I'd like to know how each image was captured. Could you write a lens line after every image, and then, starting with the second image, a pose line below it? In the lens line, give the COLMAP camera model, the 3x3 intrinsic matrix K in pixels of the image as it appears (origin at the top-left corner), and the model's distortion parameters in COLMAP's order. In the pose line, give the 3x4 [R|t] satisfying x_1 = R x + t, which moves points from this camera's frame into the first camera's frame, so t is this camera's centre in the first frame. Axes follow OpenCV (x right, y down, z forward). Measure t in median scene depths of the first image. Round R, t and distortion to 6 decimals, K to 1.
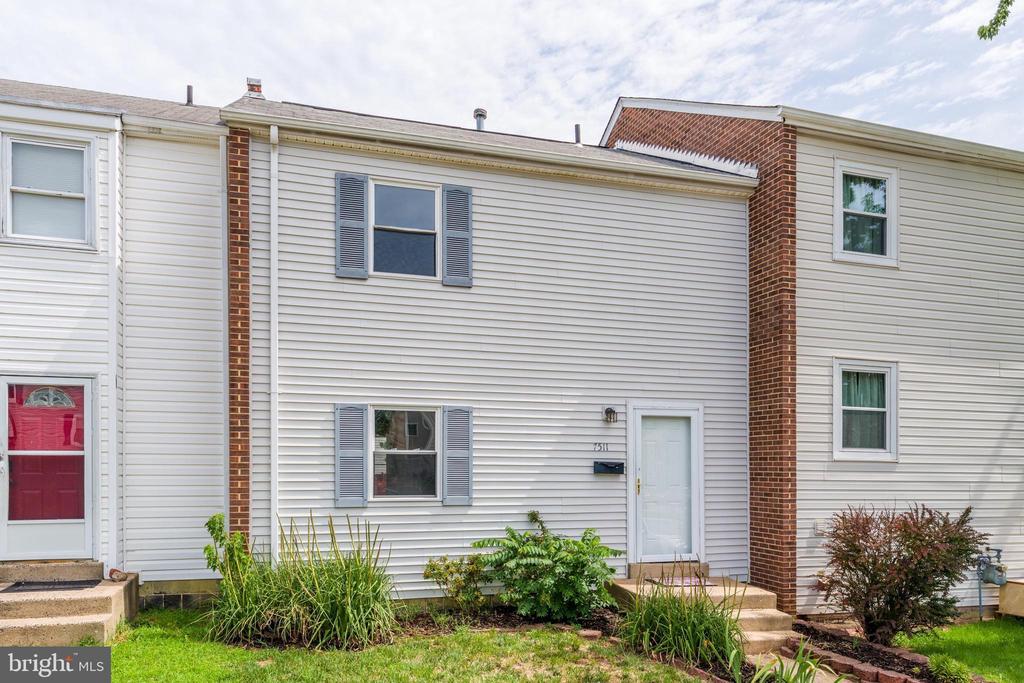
lens RADIAL K [[517.4, 0, 511.9], [0, 517.4, 358.8], [0, 0, 1]] dist [-0.000760, 0.000391]
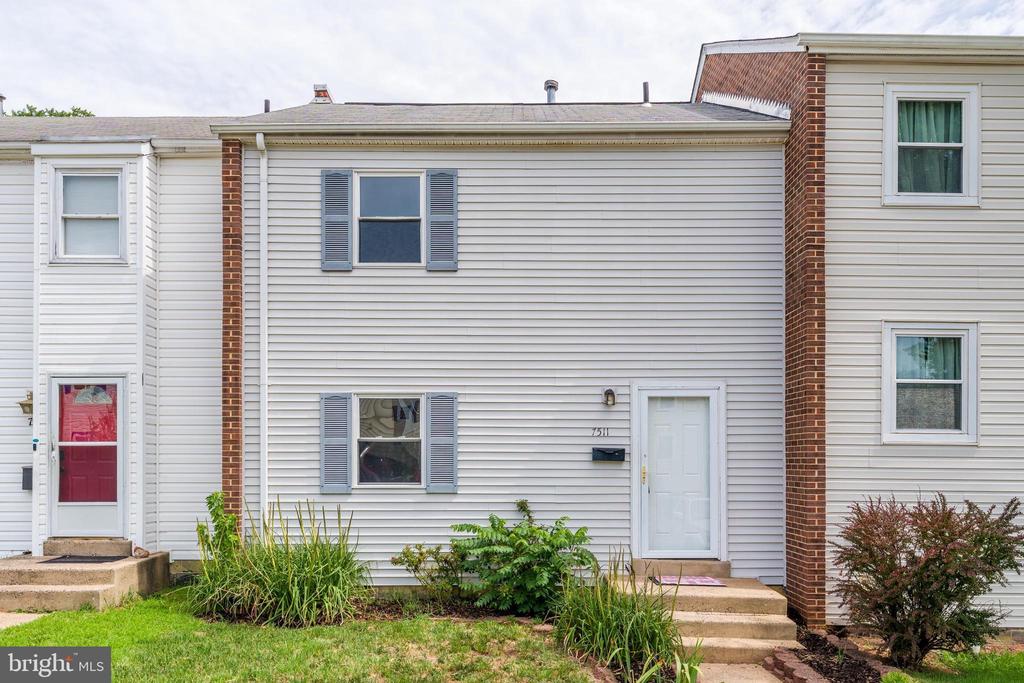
lens RADIAL K [[547.4, 0, 512.0], [0, 547.4, 341.5], [0, 0, 1]] dist [-0.000027, -0.000775]
pose [[0.977152, -0.048993, -0.206819, 0.246173], [0.047978, 0.998799, -0.009927, 0.011690], [0.207057, -0.000222, 0.978329, 0.008772]]
